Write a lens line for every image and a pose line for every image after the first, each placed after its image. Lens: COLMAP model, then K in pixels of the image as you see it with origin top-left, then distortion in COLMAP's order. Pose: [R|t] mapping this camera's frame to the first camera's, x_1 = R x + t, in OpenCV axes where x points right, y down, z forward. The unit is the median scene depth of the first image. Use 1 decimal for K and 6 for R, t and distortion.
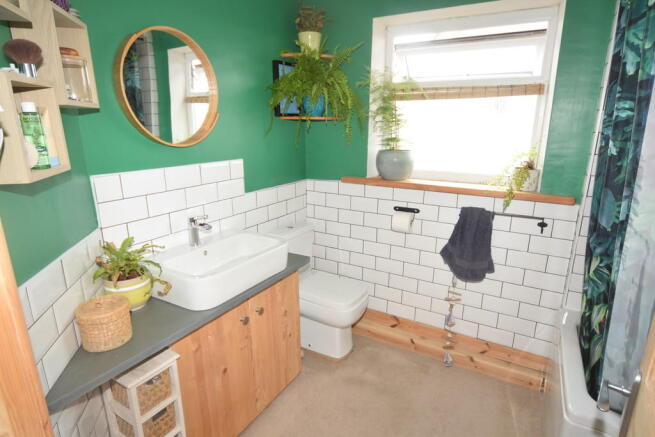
lens RADIAL K [[359.1, 0, 327.5], [0, 359.1, 218.5], [0, 0, 1]] dist [0.000586, 0.000290]
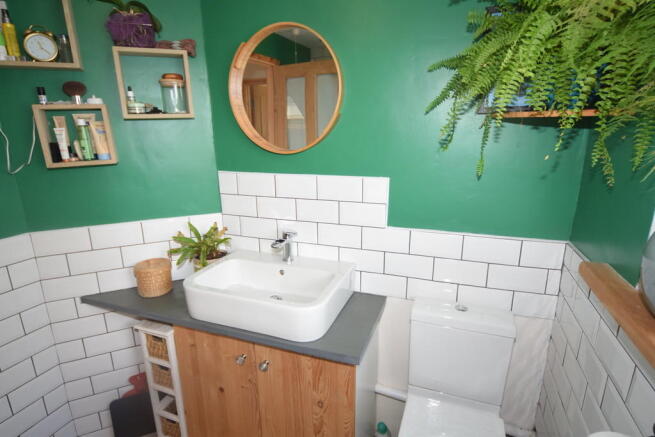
lens RADIAL K [[343.0, 0, 330.6], [0, 343.0, 218.7], [0, 0, 1]] dist [-0.018629, 0.000152]
pose [[0.185542, 0.253377, -0.949407, 0.471956], [-0.238920, 0.948822, 0.206529, -0.242050], [0.953148, 0.188513, 0.236583, 0.899855]]
